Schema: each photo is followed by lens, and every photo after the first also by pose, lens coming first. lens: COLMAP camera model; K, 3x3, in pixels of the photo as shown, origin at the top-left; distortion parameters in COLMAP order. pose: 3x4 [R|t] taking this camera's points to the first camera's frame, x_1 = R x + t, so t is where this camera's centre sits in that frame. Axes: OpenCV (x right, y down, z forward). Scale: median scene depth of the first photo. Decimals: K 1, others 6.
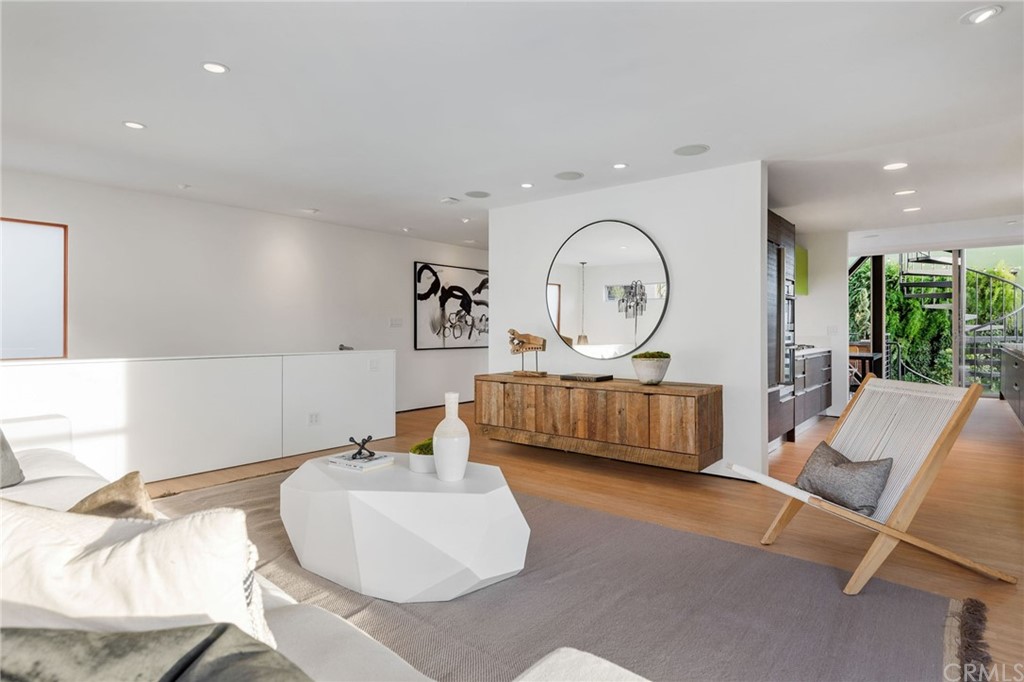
lens RADIAL K [[543.9, 0, 517.3], [0, 543.9, 331.7], [0, 0, 1]] dist [0.004325, 0.000400]
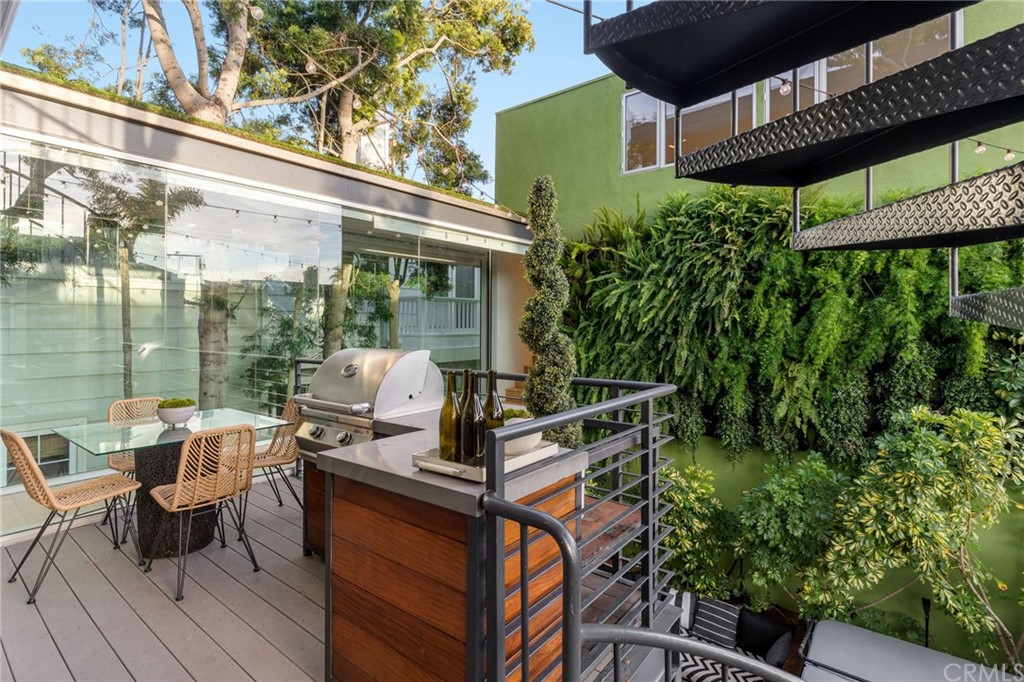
lens RADIAL K [[493.9, 0, 508.9], [0, 493.9, 323.5], [0, 0, 1]] dist [0.000253, -0.000103]
pose [[0.999969, 0.002727, 0.007369, 0.891543], [-0.002668, 0.999965, -0.007963, -0.026623], [-0.007391, 0.007943, 0.999941, 1.159619]]
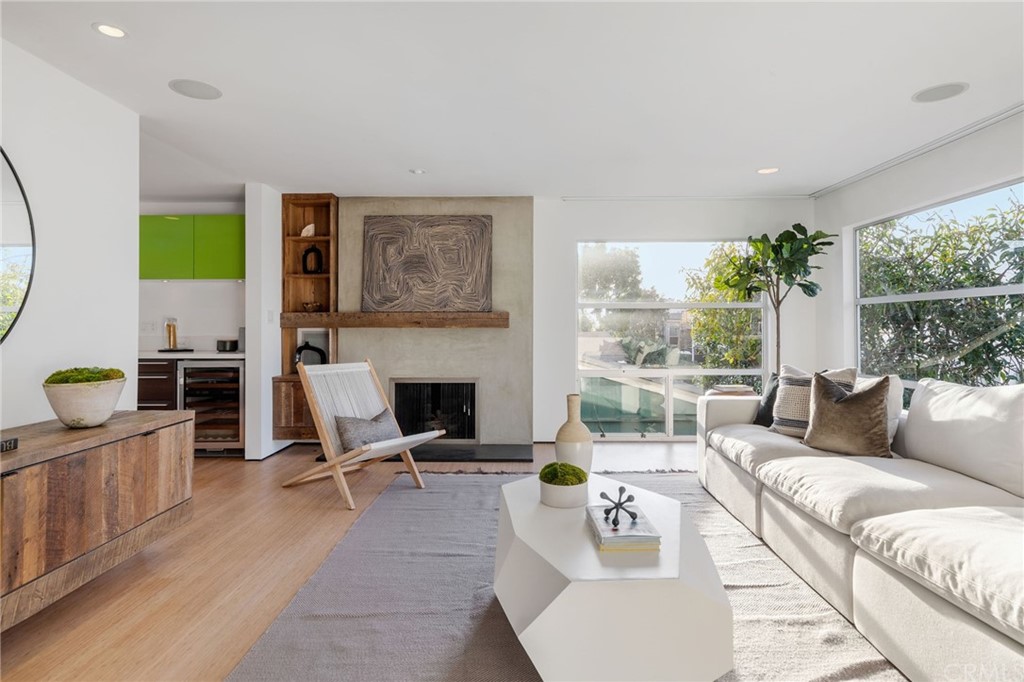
lens RADIAL K [[544.4, 0, 516.5], [0, 544.4, 317.8], [0, 0, 1]] dist [0.001081, -0.001045]
pose [[-0.619473, 0.013263, 0.784906, -0.271926], [0.004808, 0.999903, -0.013101, -0.003992], [-0.785004, -0.004342, -0.619476, 0.561698]]
